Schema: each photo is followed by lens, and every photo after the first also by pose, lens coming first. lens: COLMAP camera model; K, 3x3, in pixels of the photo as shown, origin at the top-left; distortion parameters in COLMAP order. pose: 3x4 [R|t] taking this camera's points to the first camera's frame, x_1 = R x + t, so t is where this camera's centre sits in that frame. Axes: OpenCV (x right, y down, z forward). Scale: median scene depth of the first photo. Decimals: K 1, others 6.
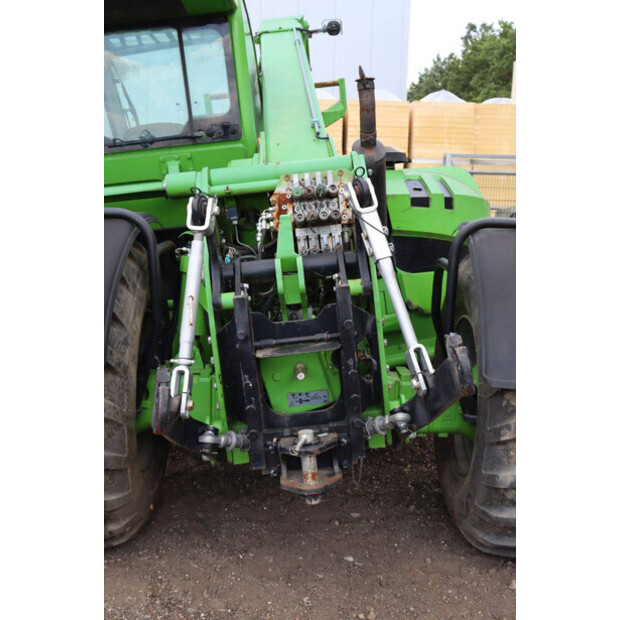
lens RADIAL K [[776.3, 0, 310.0], [0, 776.3, 310.0], [0, 0, 1]] dist [0.023098, 0.045315]
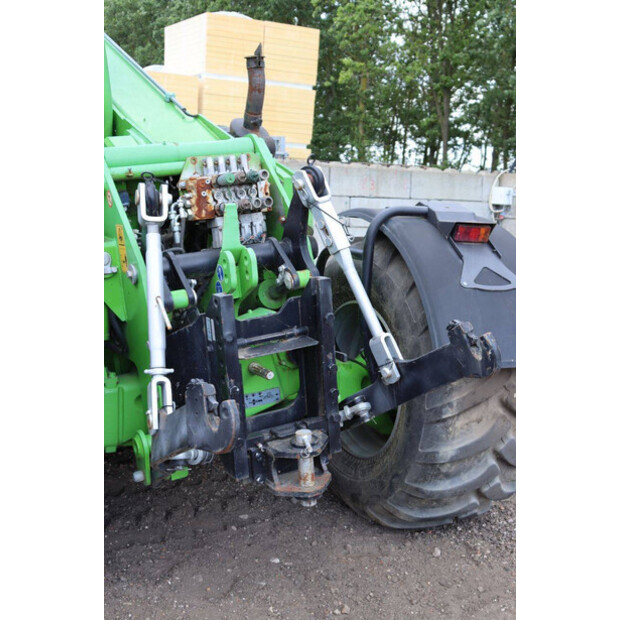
lens RADIAL K [[835.8, 0, 310.0], [0, 835.8, 310.0], [0, 0, 1]] dist [0.044118, 0.069920]
pose [[0.886952, -0.057035, 0.458327, -0.381797], [0.045925, 0.998319, 0.035360, -0.024812], [-0.459573, -0.010314, 0.888080, 0.065418]]
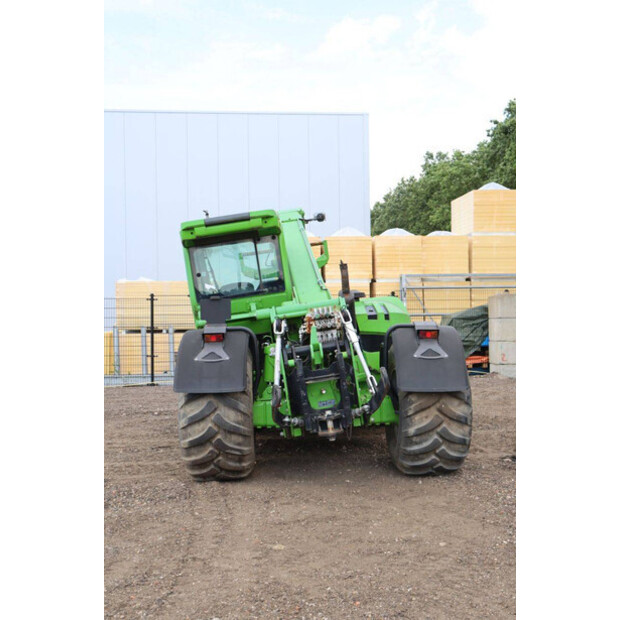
lens RADIAL K [[776.3, 0, 310.0], [0, 776.3, 310.0], [0, 0, 1]] dist [0.023098, 0.045315]
pose [[0.998560, -0.042266, 0.033052, -0.110434], [0.046509, 0.989000, -0.140416, 0.151131], [-0.026754, 0.141751, 0.989541, -1.268140]]
